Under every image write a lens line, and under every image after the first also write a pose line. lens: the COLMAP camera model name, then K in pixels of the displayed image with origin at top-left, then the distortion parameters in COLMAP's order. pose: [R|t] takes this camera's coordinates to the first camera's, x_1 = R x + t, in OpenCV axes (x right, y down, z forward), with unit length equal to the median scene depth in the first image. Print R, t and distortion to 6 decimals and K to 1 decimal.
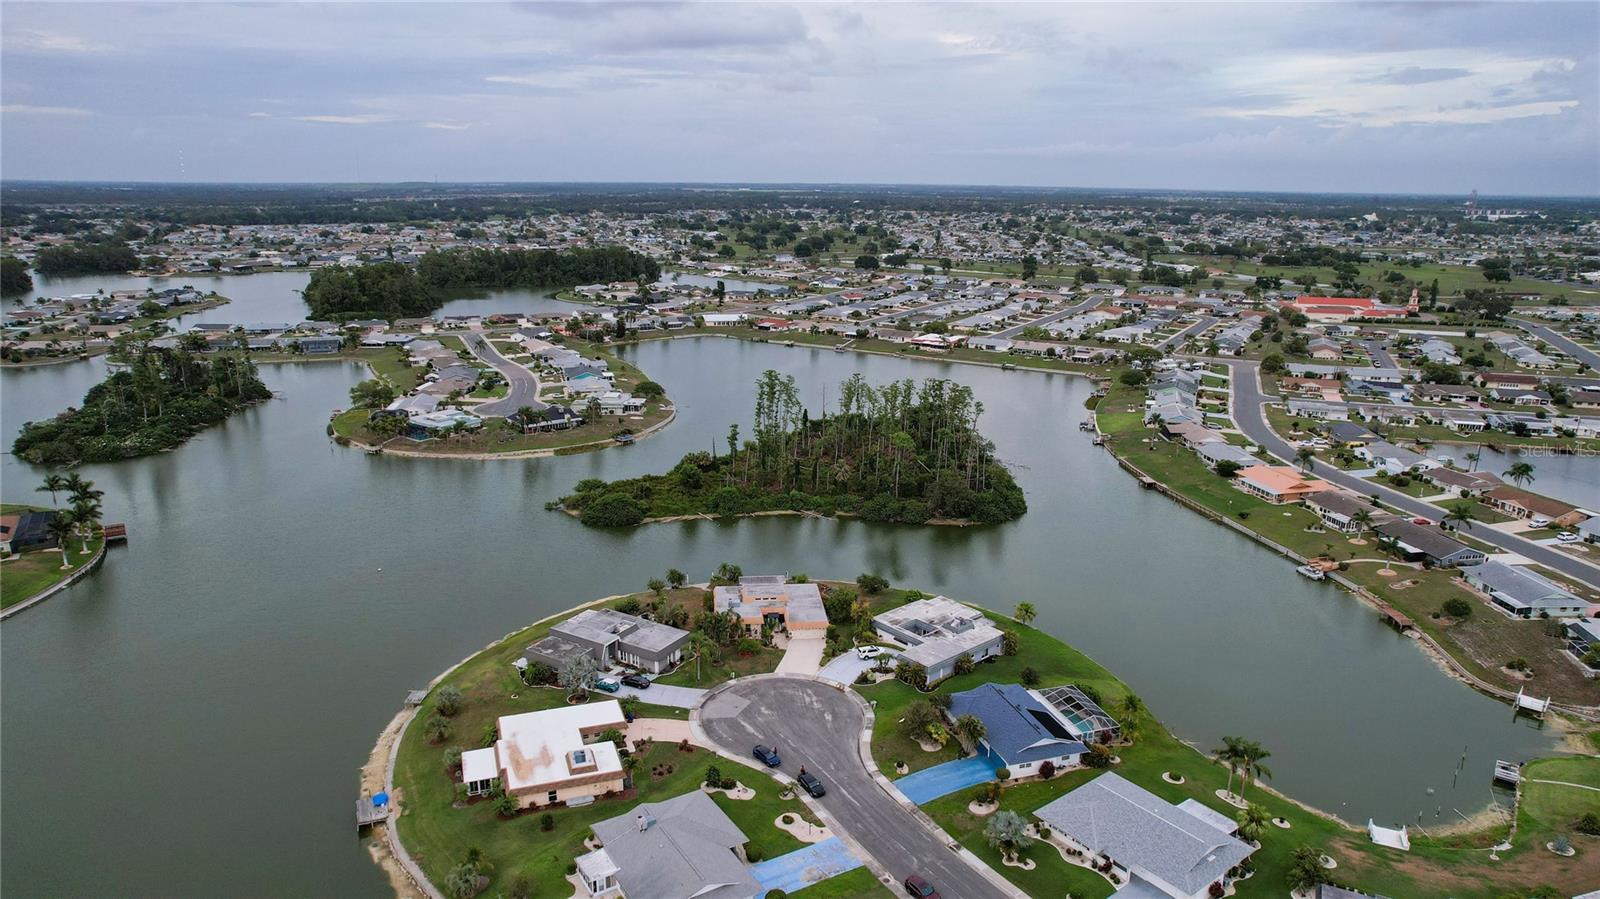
lens RADIAL K [[1020.6, 0, 800.0], [0, 1020.6, 449.5], [0, 0, 1]] dist [-0.067745, 0.059353]
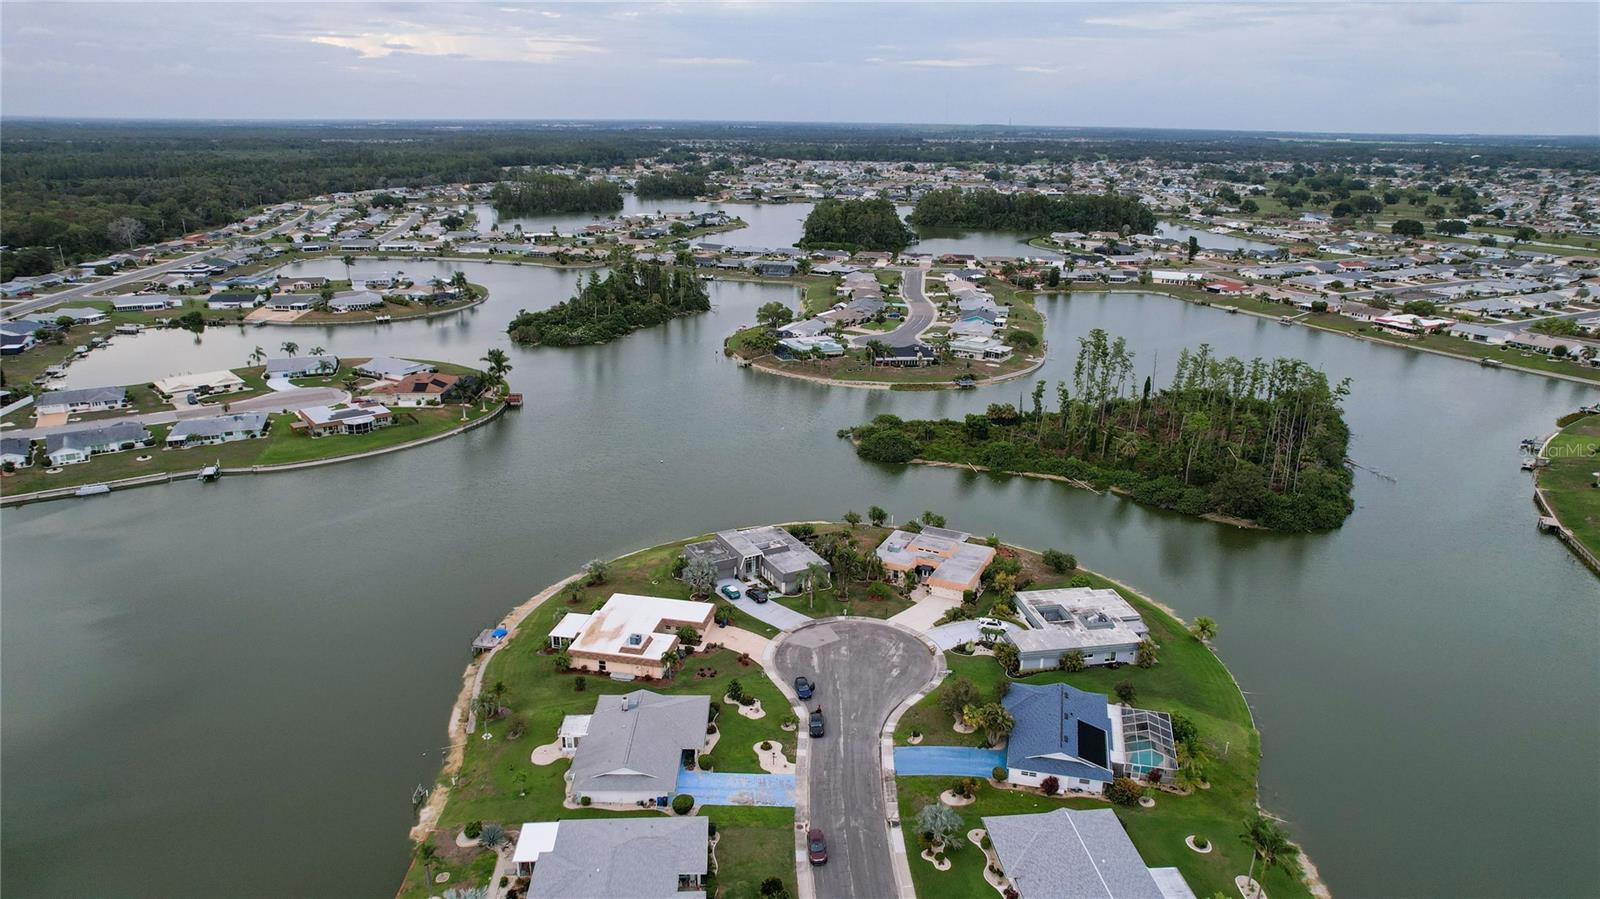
lens RADIAL K [[1020.6, 0, 800.0], [0, 1020.6, 449.5], [0, 0, 1]] dist [-0.067745, 0.059353]
pose [[0.857603, 0.160980, -0.488469, 0.231490], [-0.135874, 0.986925, 0.086697, -0.013450], [0.496039, -0.007982, 0.868263, 0.058363]]
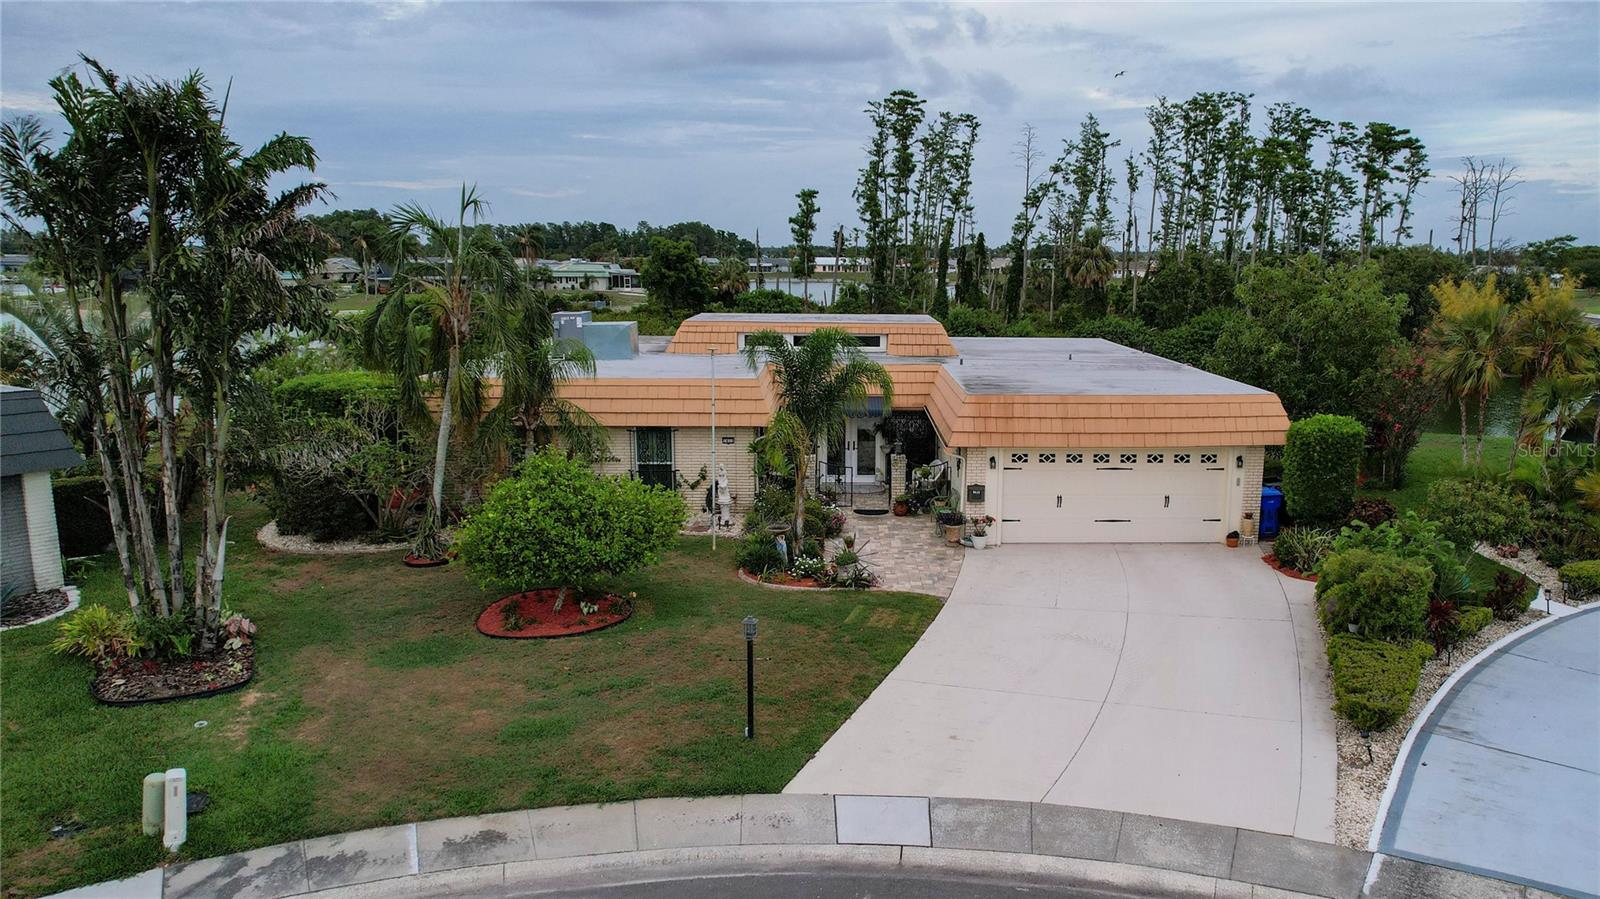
lens RADIAL K [[1199.8, 0, 898.4], [0, 1199.8, 450.5], [0, 0, 1]] dist [-0.041271, 0.002338]
pose [[0.999181, 0.008964, -0.039450, -0.008867], [-0.012820, 0.995044, -0.098611, 0.129197], [0.038370, 0.099036, 0.994344, 0.579971]]
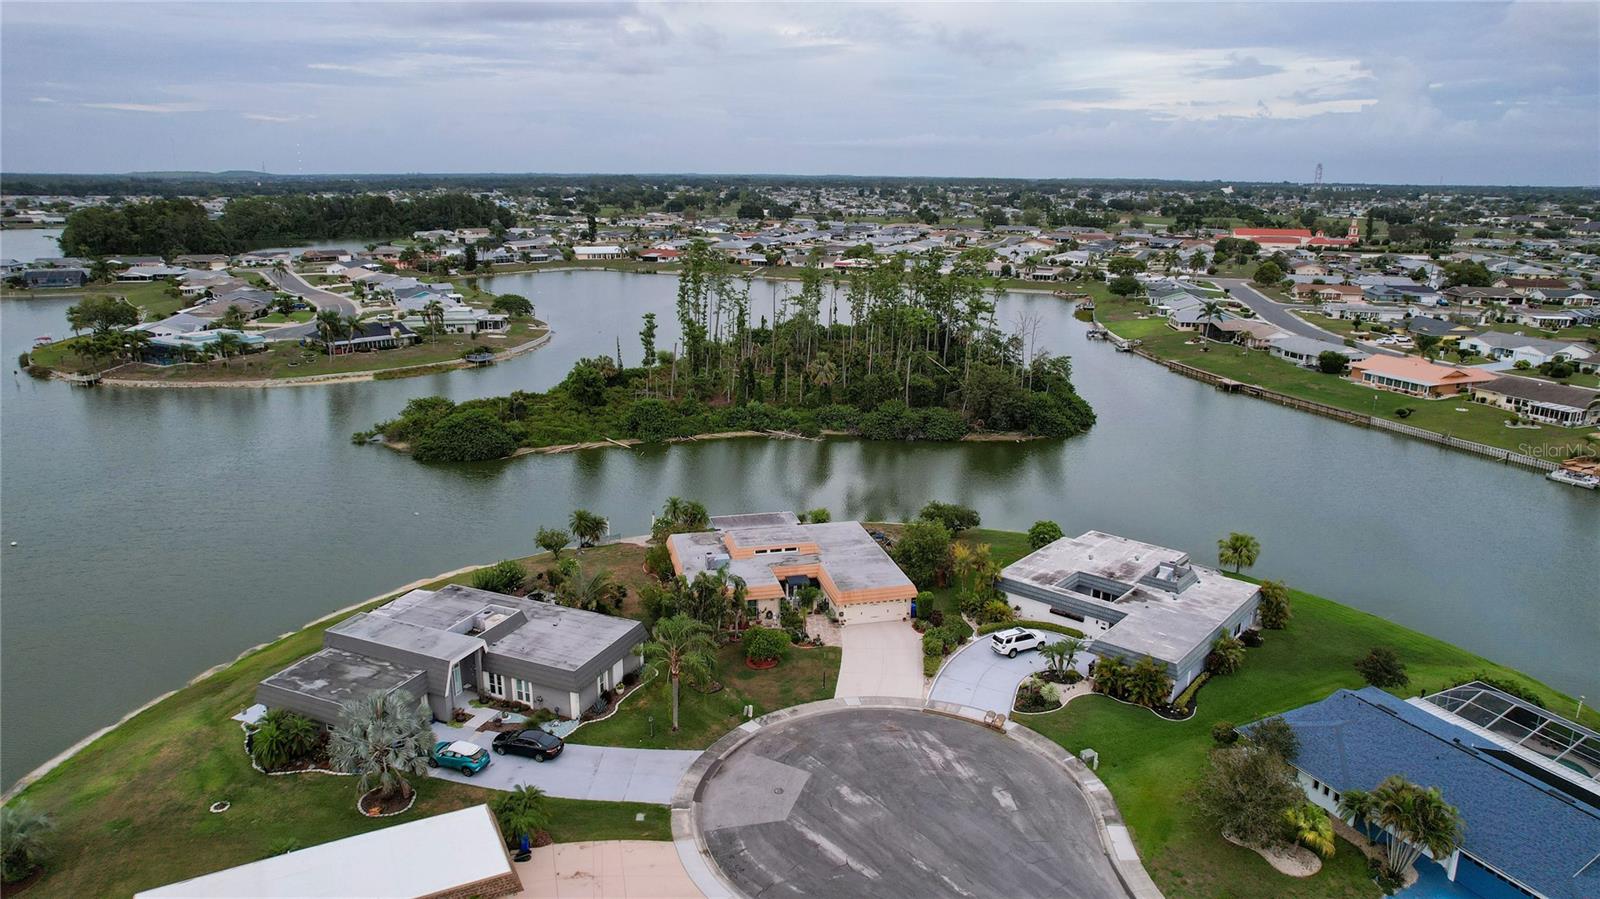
lens RADIAL K [[1020.6, 0, 800.0], [0, 1020.6, 449.5], [0, 0, 1]] dist [-0.067745, 0.059353]
pose [[0.990384, -0.036551, 0.133430, -0.062556], [0.035739, 0.999325, 0.008473, 0.065448], [-0.133649, -0.003623, 0.991022, 0.349395]]
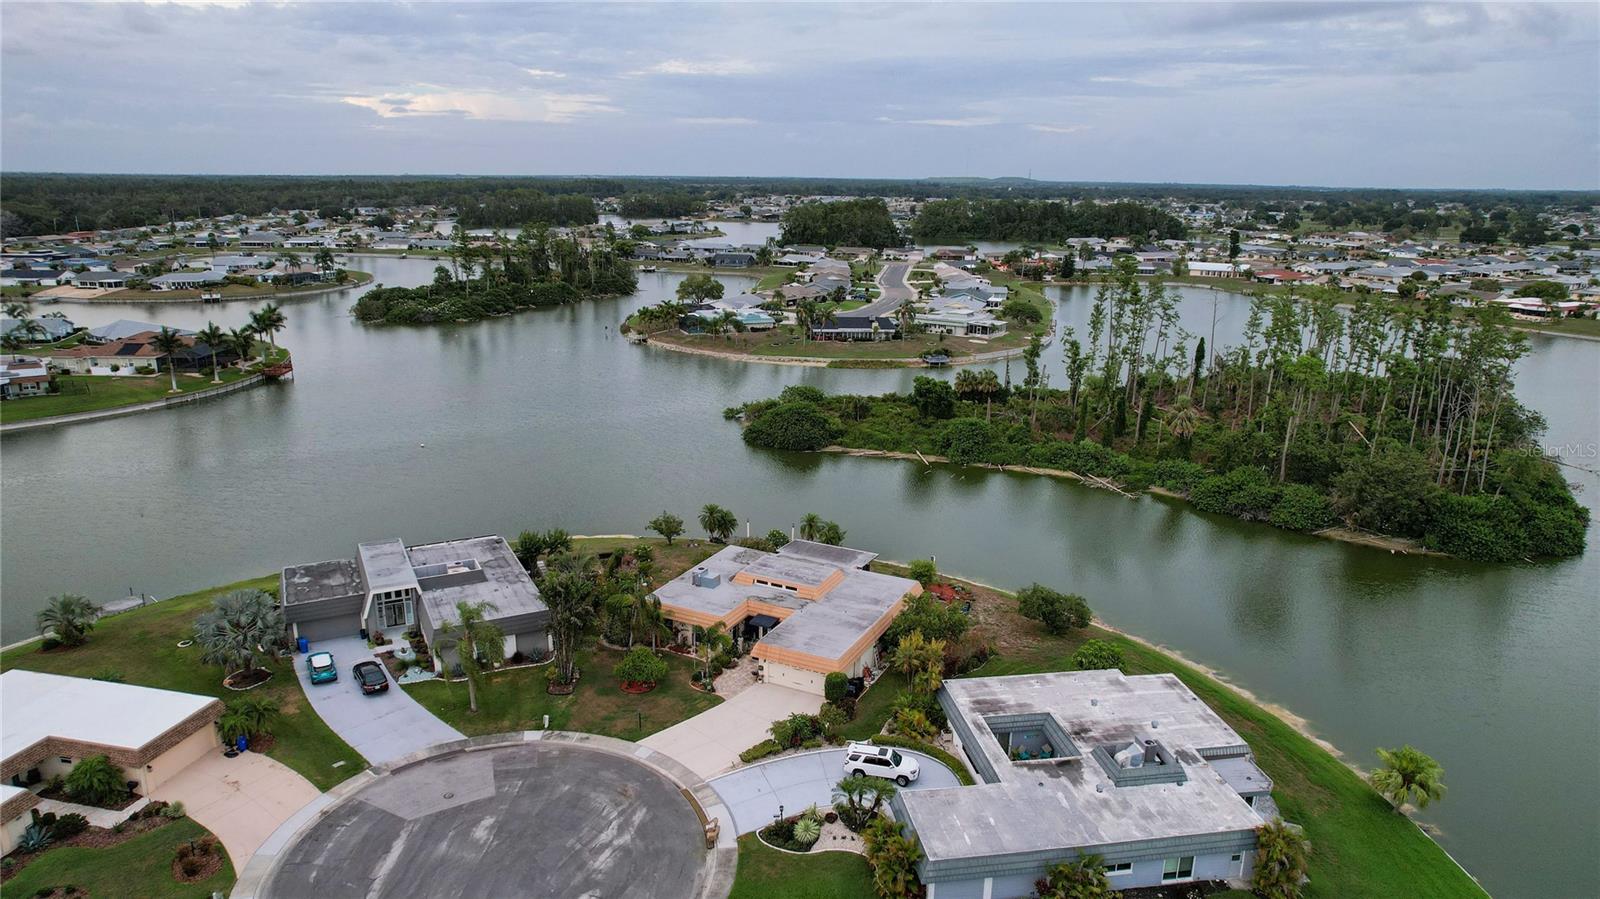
lens RADIAL K [[1020.6, 0, 800.0], [0, 1020.6, 449.5], [0, 0, 1]] dist [-0.067745, 0.059353]
pose [[0.846015, 0.140311, -0.514365, 0.148059], [-0.141621, 0.989232, 0.036913, 0.046750], [0.514005, 0.041616, 0.856777, 0.426443]]
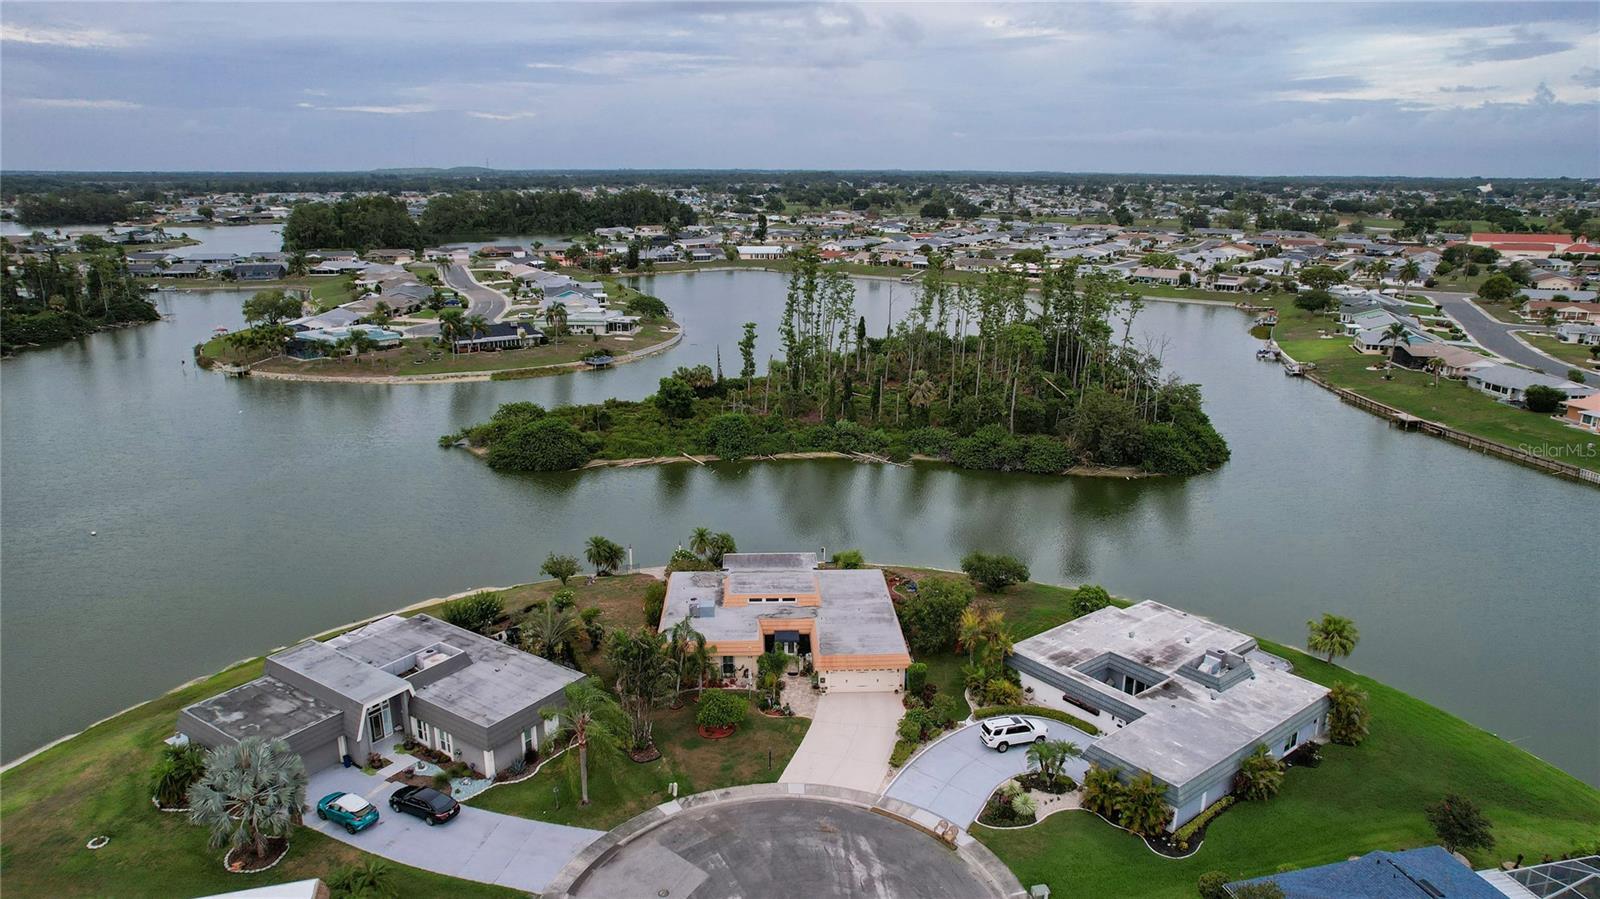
lens RADIAL K [[1036.5, 0, 800.0], [0, 1036.5, 449.5], [0, 0, 1]] dist [-0.072767, 0.067434]
pose [[0.998493, 0.010481, -0.053863, 0.002607], [-0.010178, 0.999931, 0.005897, 0.053498], [0.053921, -0.005340, 0.998531, 0.376876]]
